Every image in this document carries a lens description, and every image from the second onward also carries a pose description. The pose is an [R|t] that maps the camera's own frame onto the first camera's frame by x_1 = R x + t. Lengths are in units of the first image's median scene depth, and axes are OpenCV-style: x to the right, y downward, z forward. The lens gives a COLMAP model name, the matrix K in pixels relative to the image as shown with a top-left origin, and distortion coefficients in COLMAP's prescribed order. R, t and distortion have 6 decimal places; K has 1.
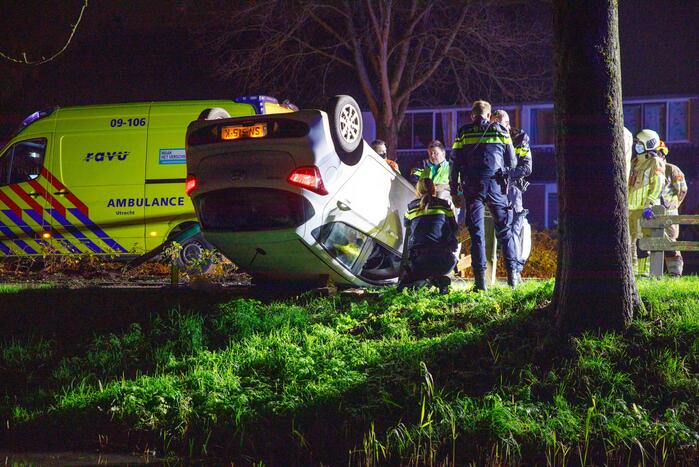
lens RADIAL K [[1313.4, 0, 352.4], [0, 1313.4, 237.6], [0, 0, 1]] dist [0.254375, 0.000000]
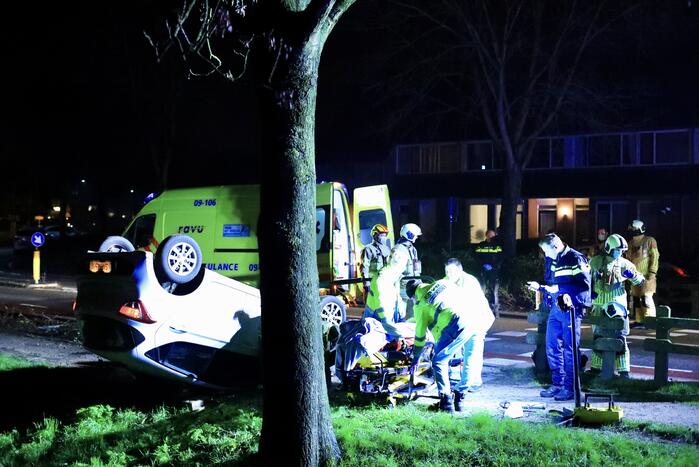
lens RADIAL K [[999.5, 0, 363.3], [0, 999.5, 237.6], [0, 0, 1]] dist [0.012618, 0.000000]
pose [[0.950756, -0.000005, -0.309941, 0.428856], [0.012384, 0.999202, 0.037973, -0.138725], [0.309693, -0.039942, 0.949997, 0.213475]]
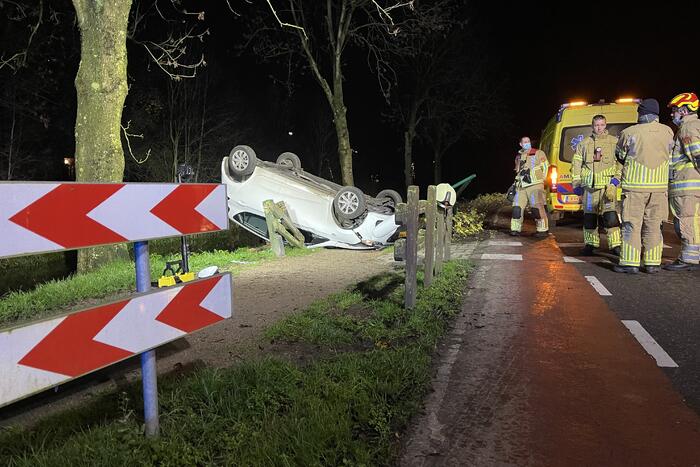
lens RADIAL K [[525.3, 0, 350.8], [0, 525.3, 235.2], [0, 0, 1]] dist [0.054592, -0.052460]
pose [[0.043910, 0.071714, -0.996458, 0.777291], [0.047313, 0.996152, 0.073777, -0.028244], [0.997915, -0.050385, 0.040348, 1.136480]]
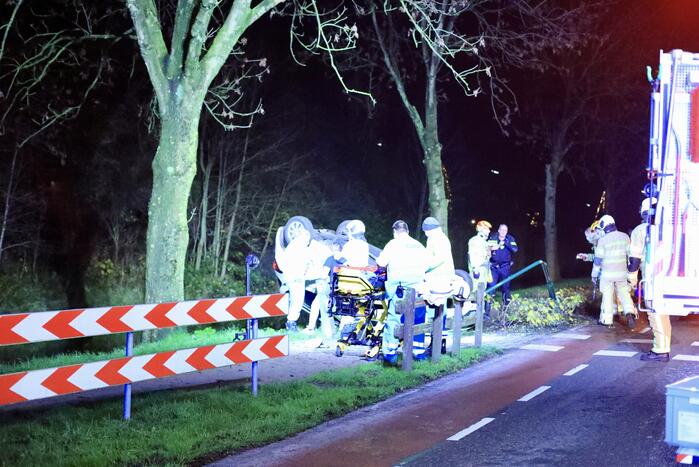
lens RADIAL K [[999.5, 0, 353.6], [0, 999.5, 233.6], [0, 0, 1]] dist [0.012618, 0.000000]
pose [[-0.101844, -0.009834, -0.994752, 1.337491], [0.007876, 0.999912, -0.010691, -0.070931], [0.994769, -0.008923, -0.101757, 1.227386]]
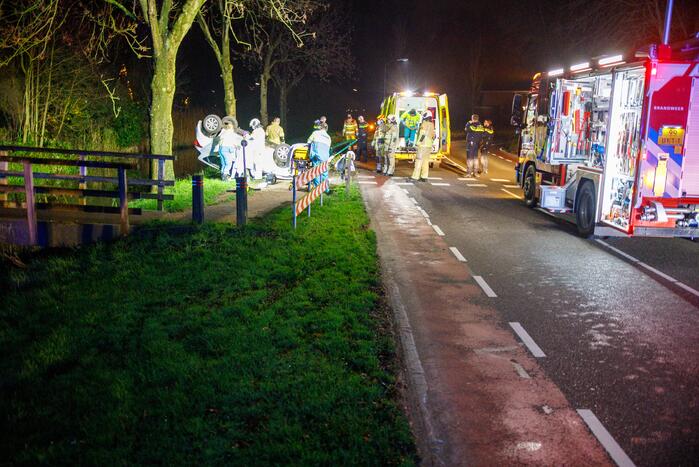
lens RADIAL K [[692.3, 0, 347.3], [0, 692.3, 227.7], [0, 0, 1]] dist [0.016967, 0.000000]
pose [[0.344432, 0.149917, -0.926764, 1.671298], [0.007884, 0.986671, 0.162538, -0.109736], [0.938778, -0.063290, 0.338659, 0.741360]]
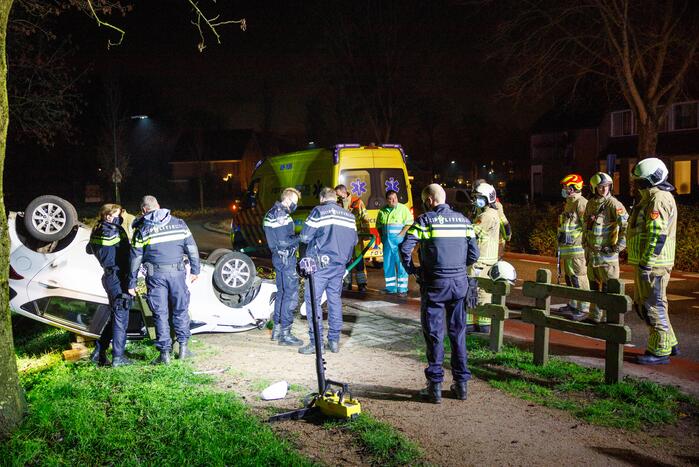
lens RADIAL K [[740.6, 0, 346.3], [0, 740.6, 231.0], [0, 0, 1]] dist [0.027485, 0.000000]
pose [[0.744406, 0.011468, -0.667629, 0.678303], [0.048401, 0.996296, 0.071081, -0.112478], [0.665971, -0.085227, 0.741093, 0.676606]]
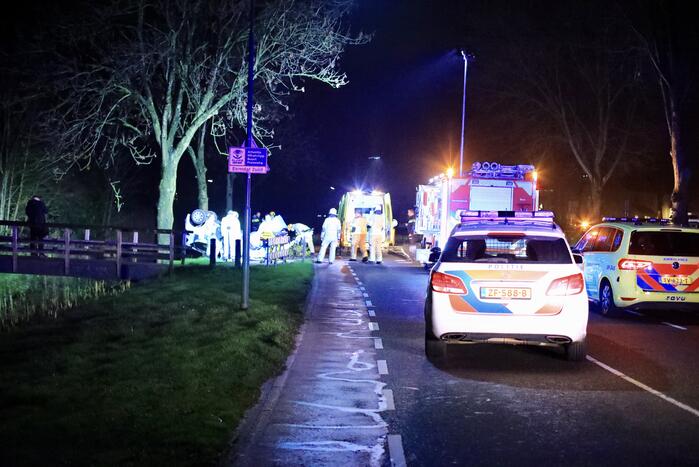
lens RADIAL K [[1005.4, 0, 350.9], [0, 1005.4, 232.1], [0, 0, 1]] dist [-0.003769, 0.000000]
pose [[0.365373, 0.007737, -0.930829, 2.962076], [0.008079, 0.999901, 0.011482, -0.072636], [0.930826, -0.011716, 0.365274, 0.338988]]
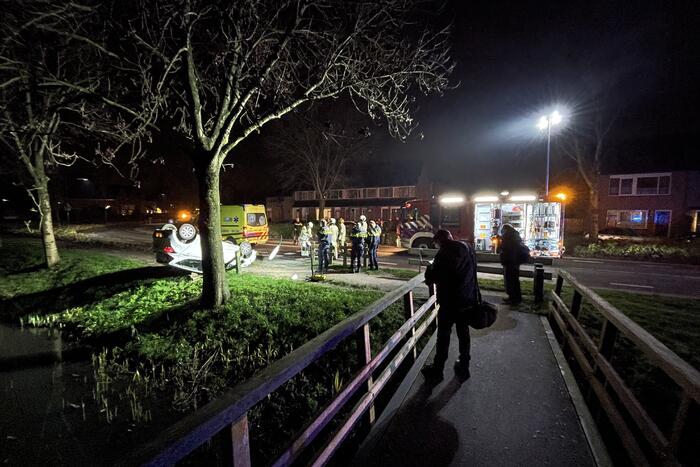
lens RADIAL K [[277.0, 0, 350.2], [0, 277.0, 240.4], [0, 0, 1]] dist [-0.000022, -0.000224]
pose [[0.991753, 0.002596, -0.128134, 0.535418], [0.013424, 0.992191, 0.124001, -0.152428], [0.127455, -0.124699, 0.983974, 0.322603]]
